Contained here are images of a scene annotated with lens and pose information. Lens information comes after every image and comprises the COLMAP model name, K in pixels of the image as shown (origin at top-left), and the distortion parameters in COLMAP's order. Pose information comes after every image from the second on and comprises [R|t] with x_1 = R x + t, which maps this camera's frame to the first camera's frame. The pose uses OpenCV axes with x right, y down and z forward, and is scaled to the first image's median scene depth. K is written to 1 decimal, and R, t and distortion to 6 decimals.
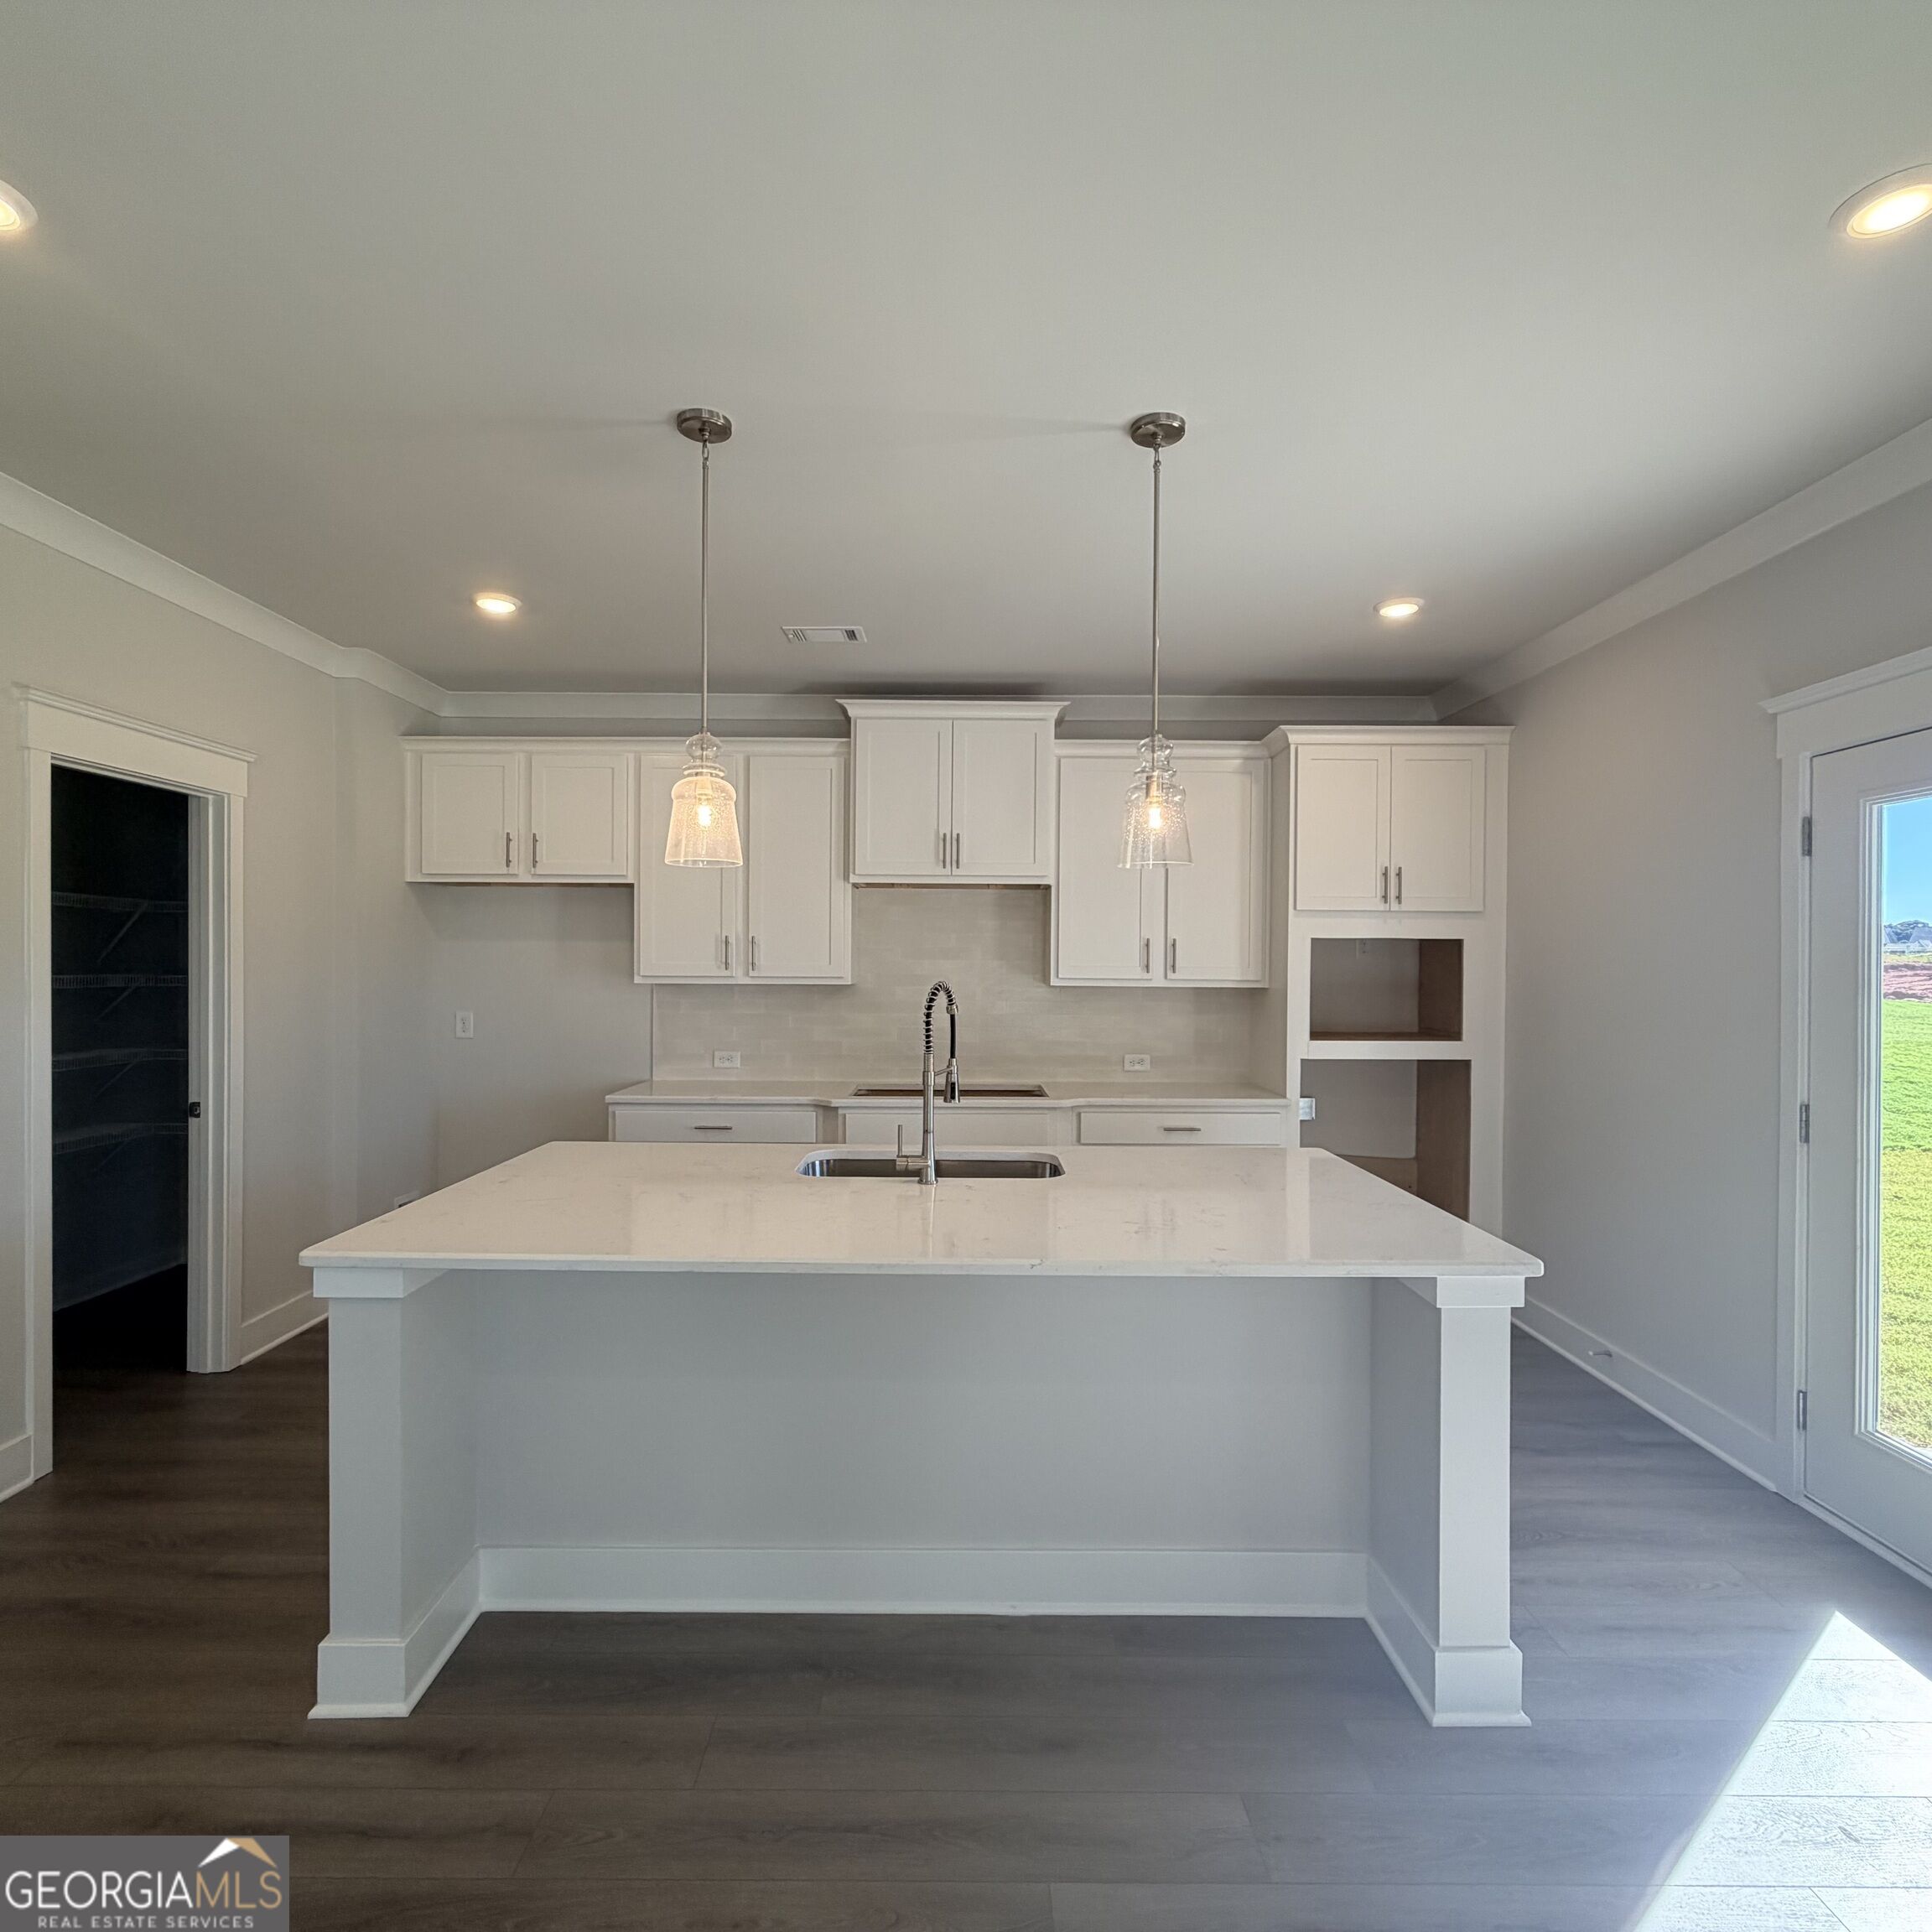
lens RADIAL K [[1028.5, 0, 958.9], [0, 1028.5, 966.6], [0, 0, 1]] dist [0.000782, 0.000130]
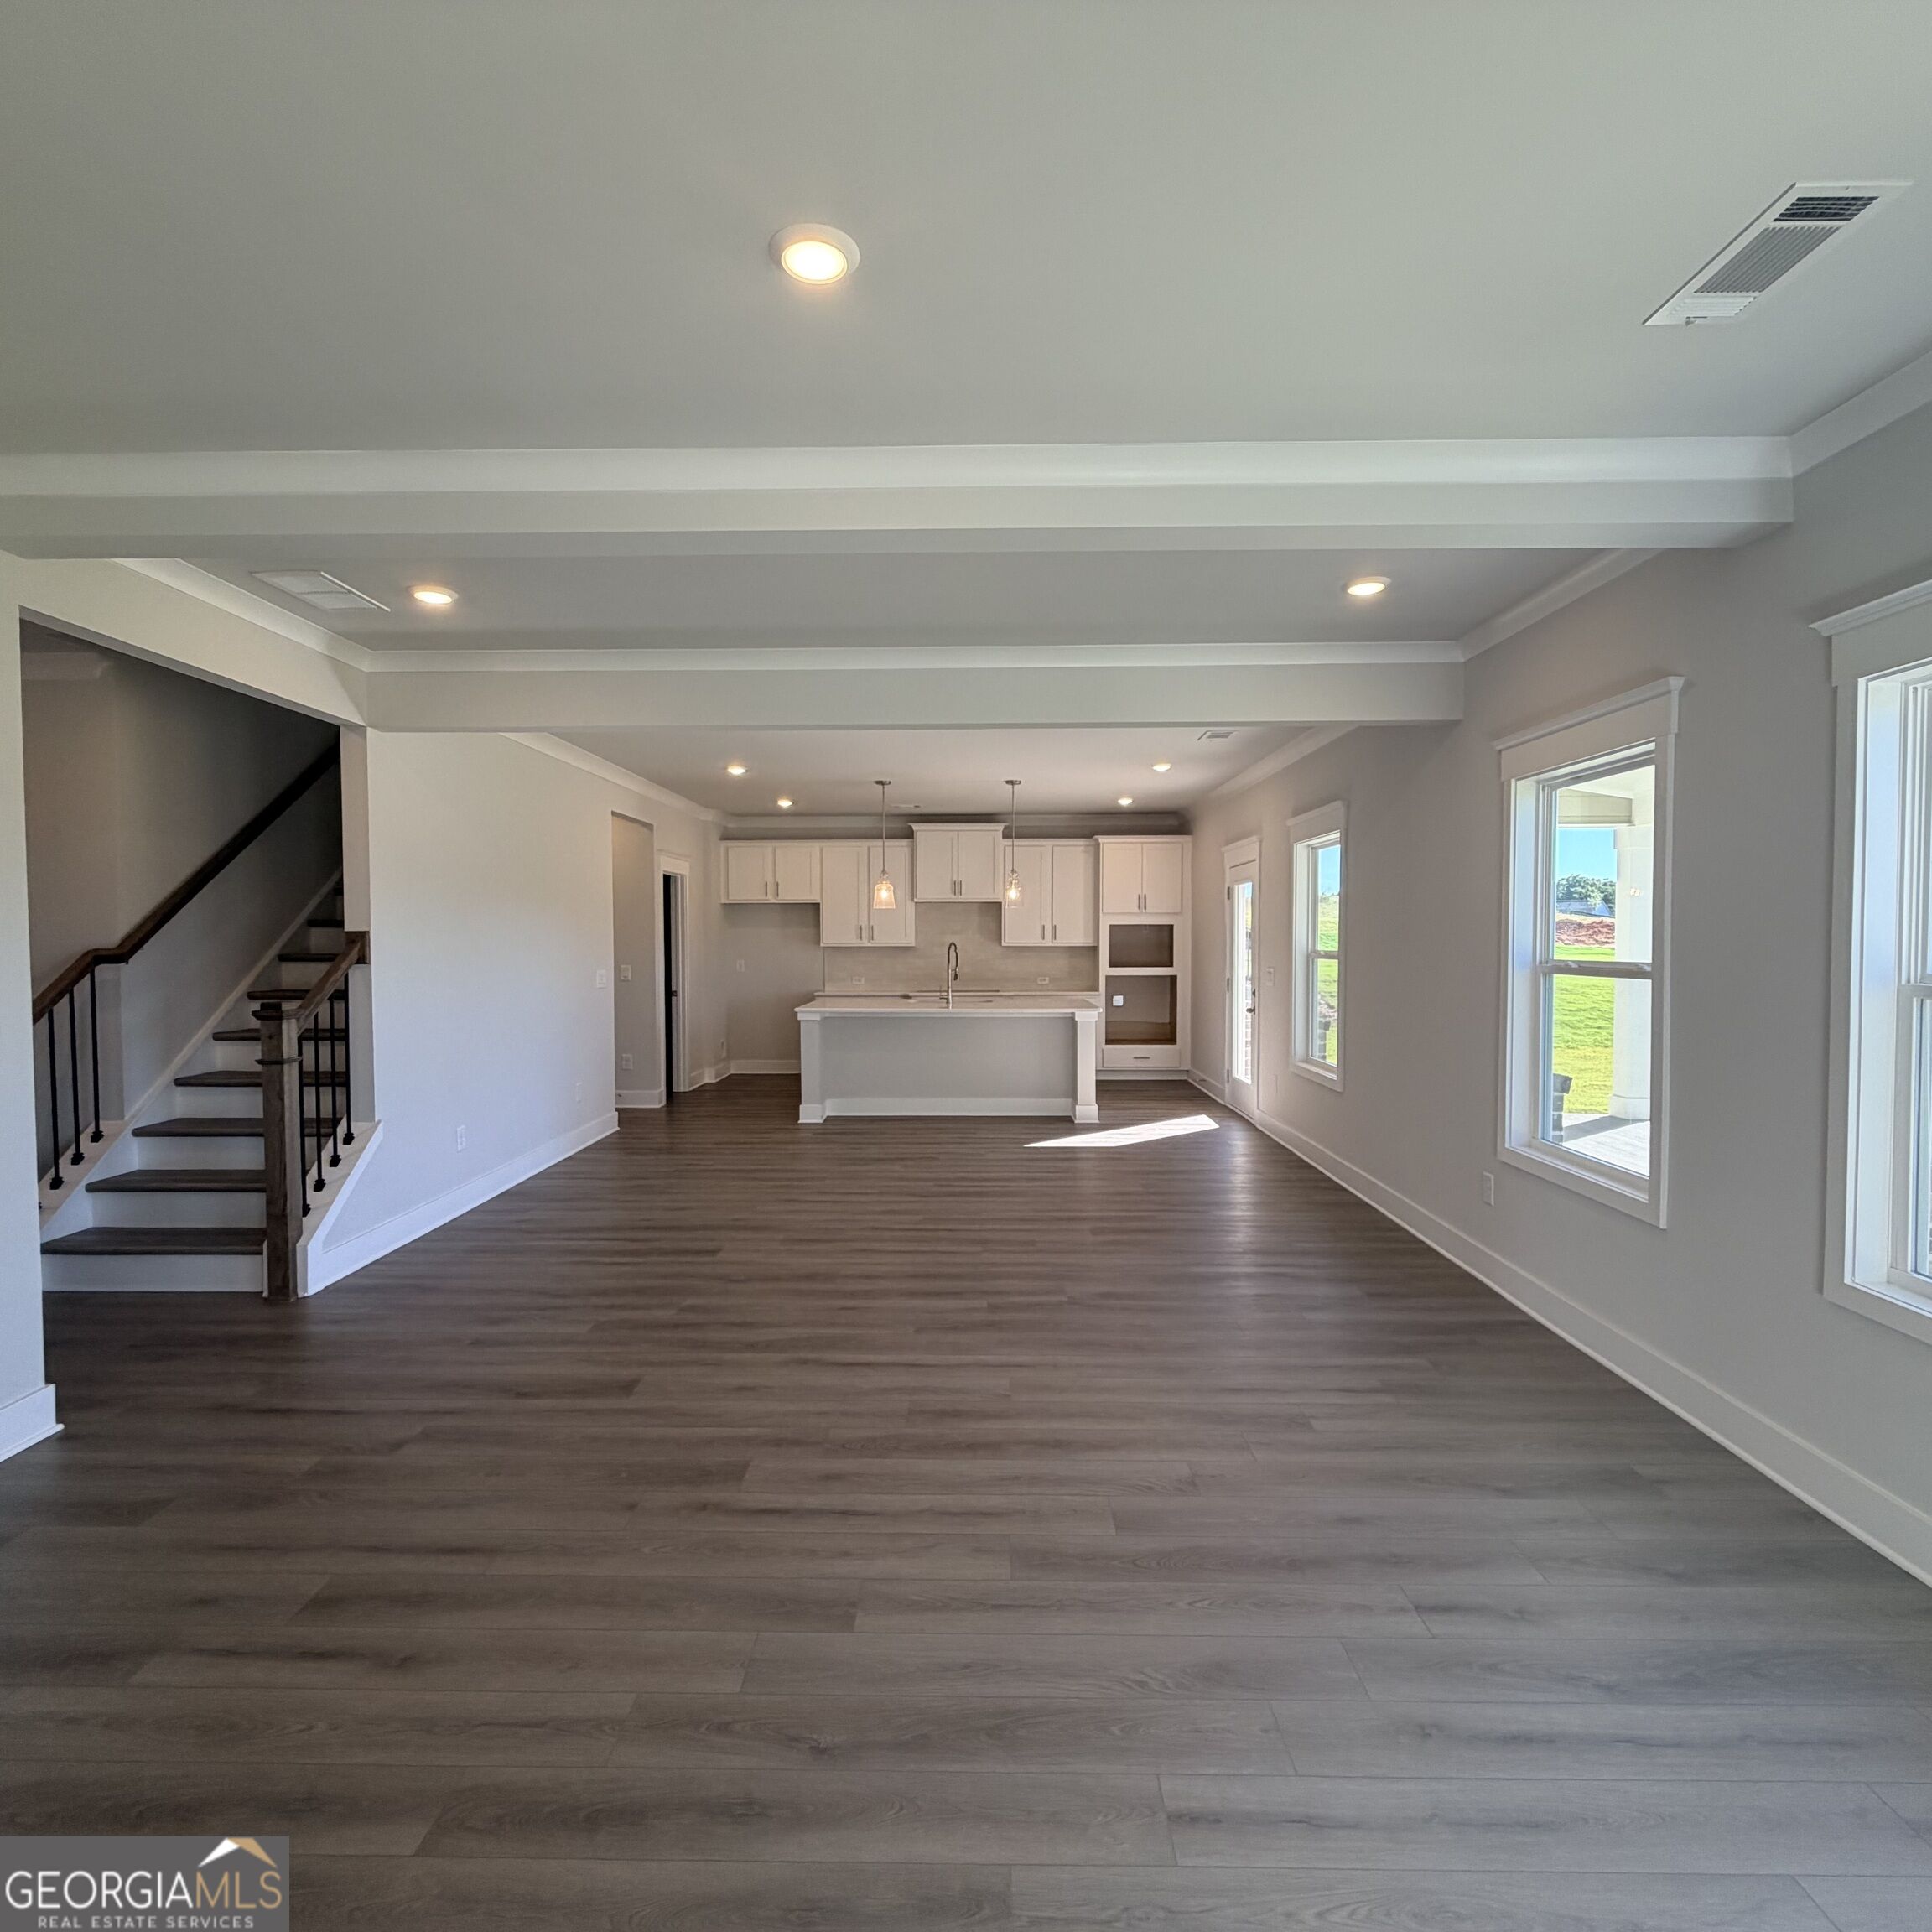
lens RADIAL K [[1028.5, 0, 958.9], [0, 1028.5, 966.6], [0, 0, 1]] dist [0.000782, 0.000130]
pose [[0.999893, -0.011250, 0.009400, -0.028922], [0.010937, 0.999406, 0.032681, -0.011553], [-0.009762, -0.032575, 0.999422, -1.305807]]
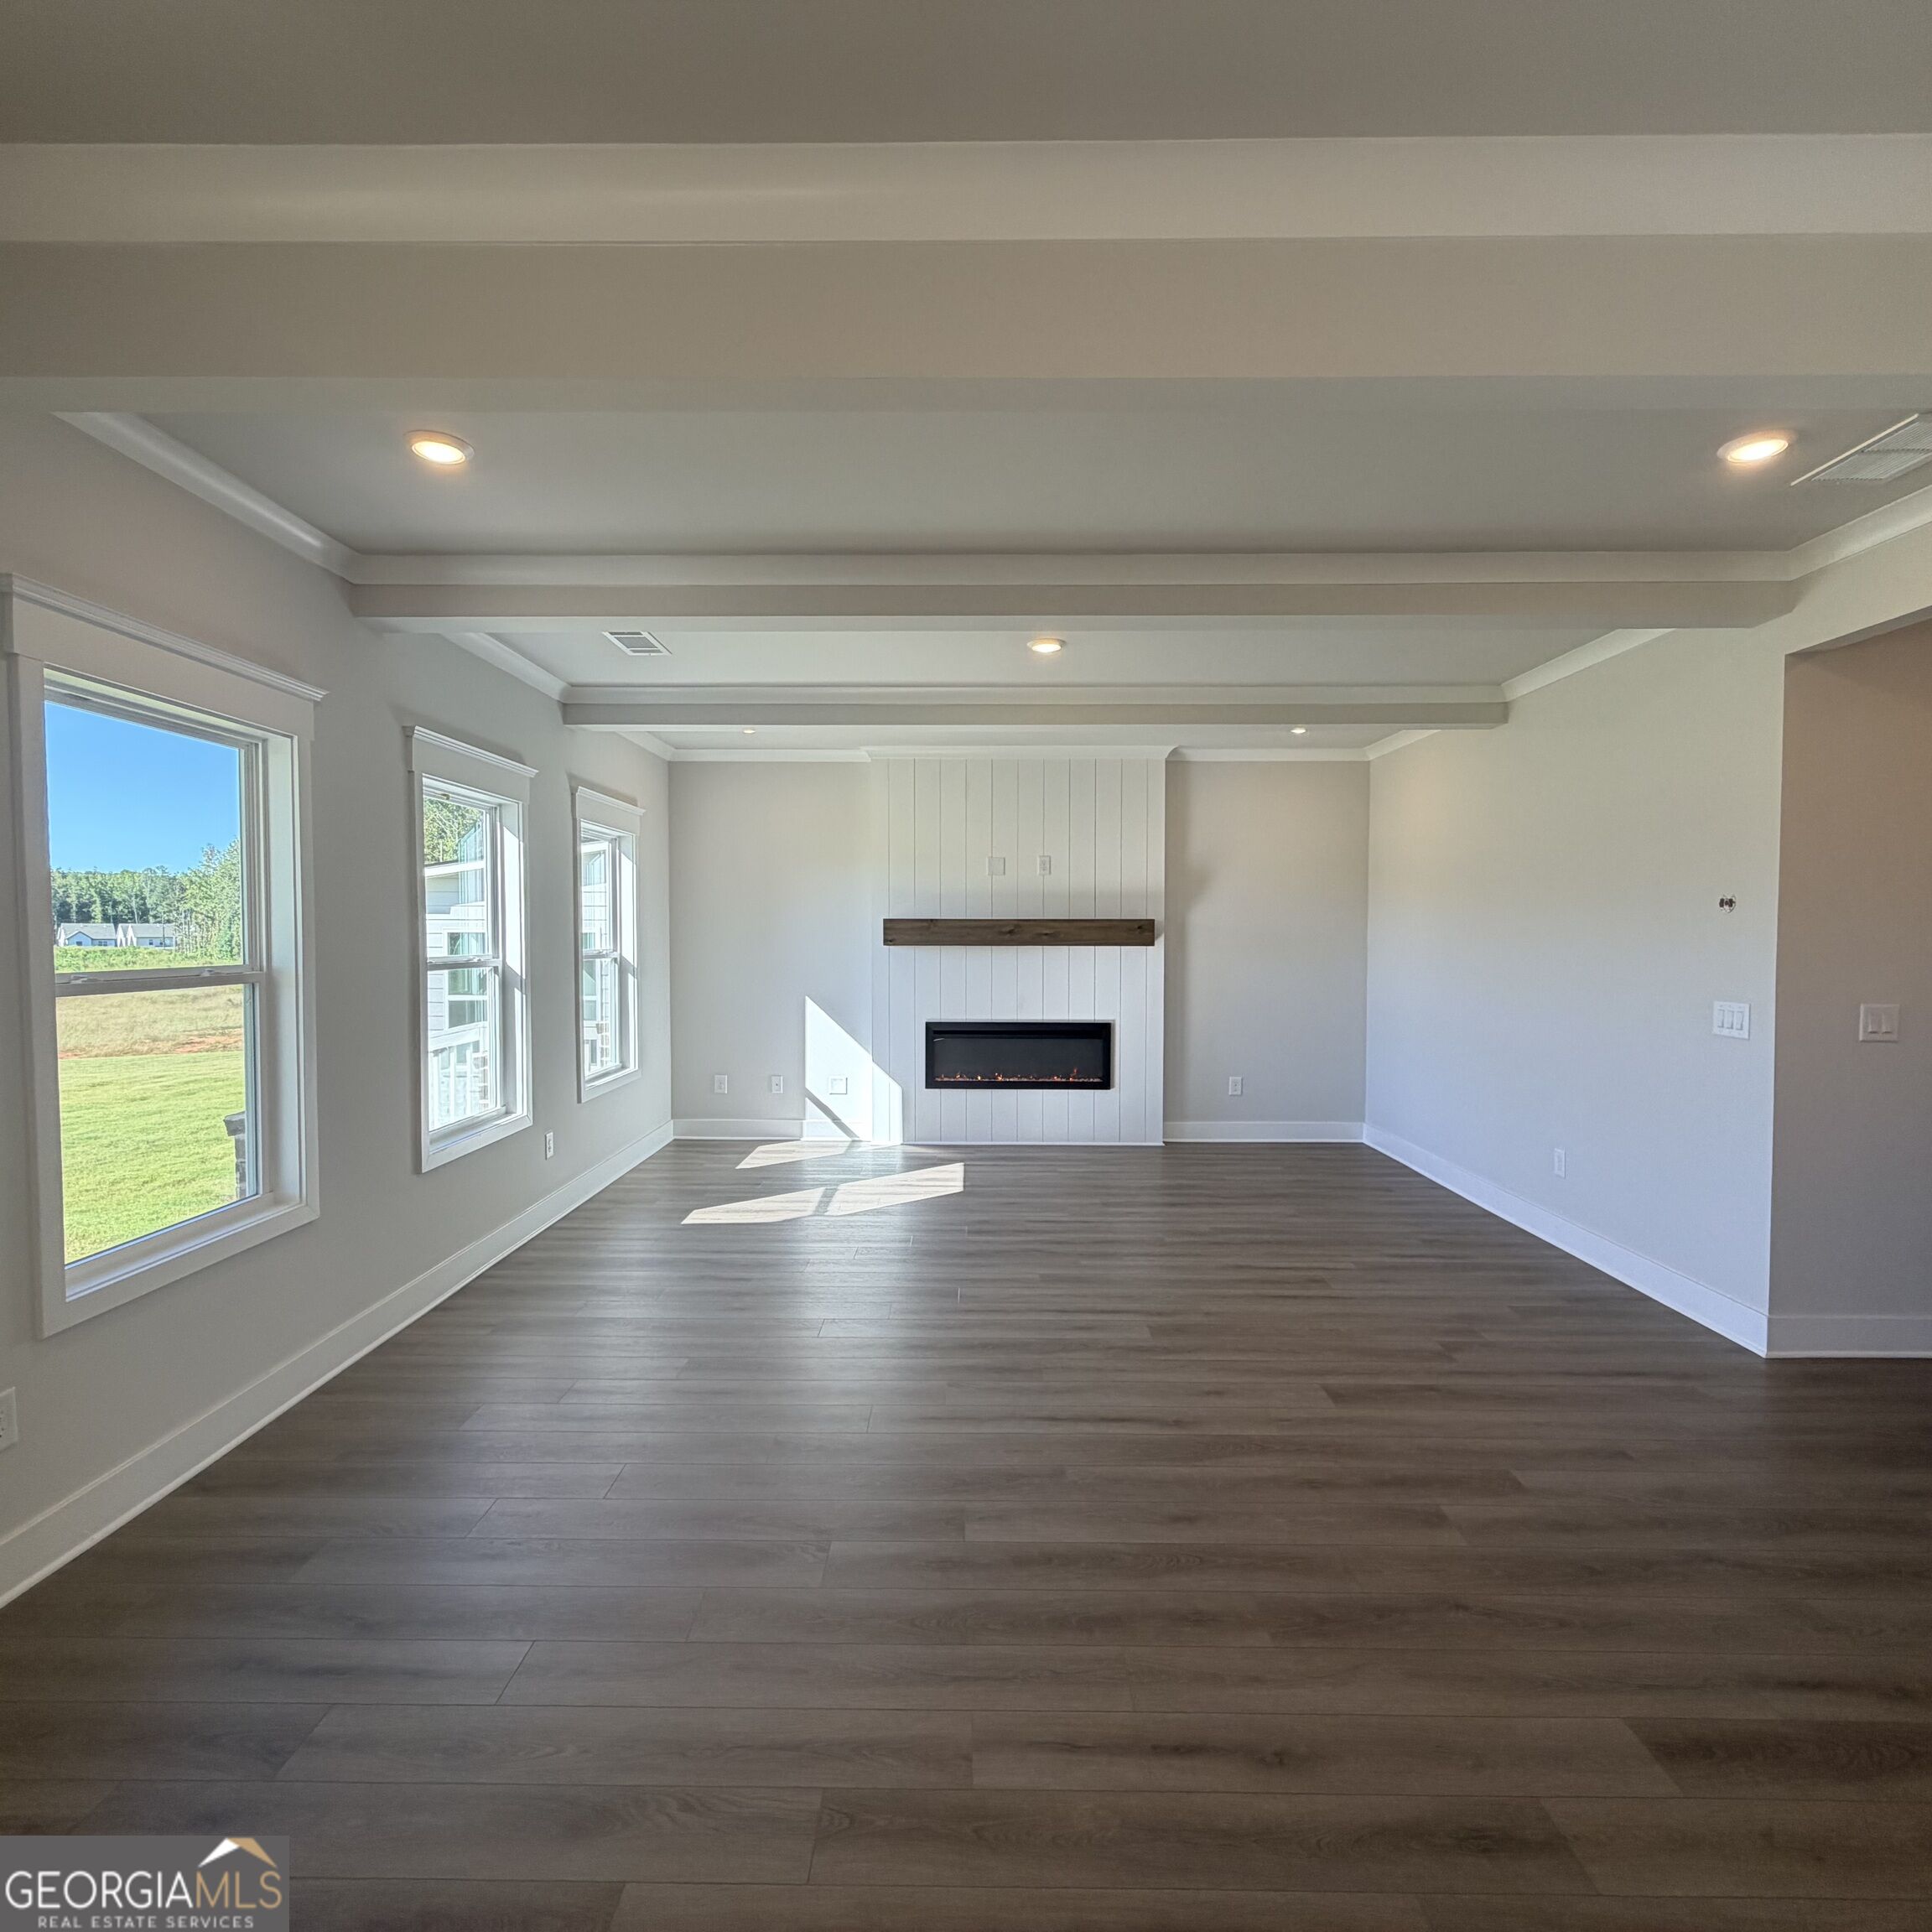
lens RADIAL K [[1028.5, 0, 958.9], [0, 1028.5, 966.6], [0, 0, 1]] dist [0.000782, 0.000130]
pose [[-0.999845, -0.008766, -0.015289, 0.093128], [-0.009190, 0.999569, 0.027870, 0.001731], [0.015038, 0.028006, -0.999495, 2.616026]]
